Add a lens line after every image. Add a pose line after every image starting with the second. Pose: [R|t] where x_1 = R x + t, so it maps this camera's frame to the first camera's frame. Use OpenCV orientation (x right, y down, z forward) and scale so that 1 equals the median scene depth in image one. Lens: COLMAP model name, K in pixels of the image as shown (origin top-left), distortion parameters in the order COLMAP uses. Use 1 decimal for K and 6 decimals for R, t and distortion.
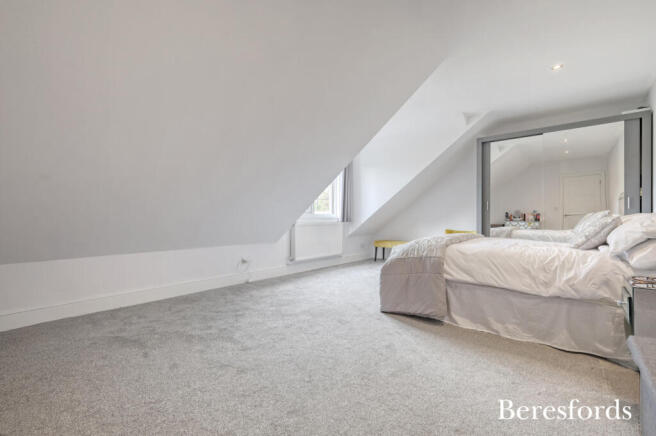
lens RADIAL K [[284.6, 0, 328.5], [0, 284.6, 215.2], [0, 0, 1]] dist [0.001197, -0.000062]
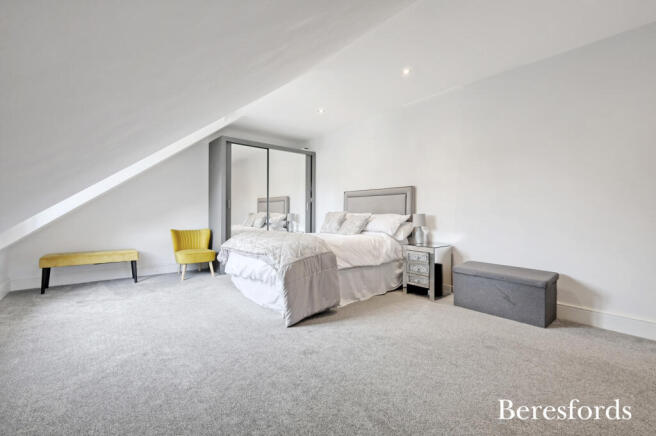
lens RADIAL K [[285.4, 0, 328.0], [0, 285.4, 218.0], [0, 0, 1]] dist [0.002263, 0.000171]
pose [[0.161033, -0.014063, 0.986849, -0.727479], [-0.008479, 0.999842, 0.015632, -0.002986], [-0.986913, -0.010885, 0.160888, 0.854140]]
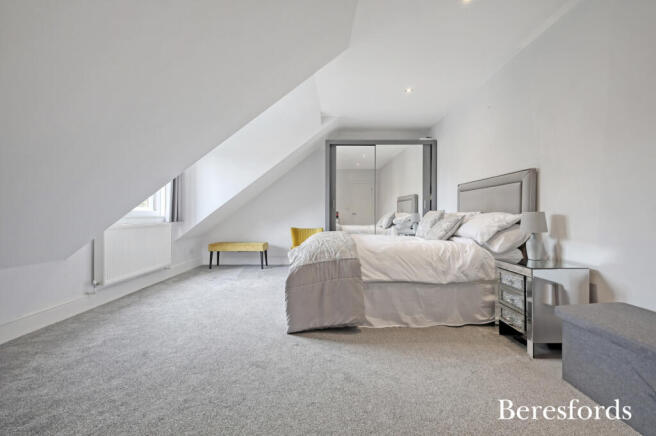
lens RADIAL K [[284.6, 0, 328.5], [0, 284.6, 215.2], [0, 0, 1]] dist [0.001197, -0.000062]
pose [[0.751118, -0.004016, 0.660156, -0.295531], [-0.001534, 0.999968, 0.007828, -0.001313], [-0.660166, -0.006892, 0.751088, 0.370480]]
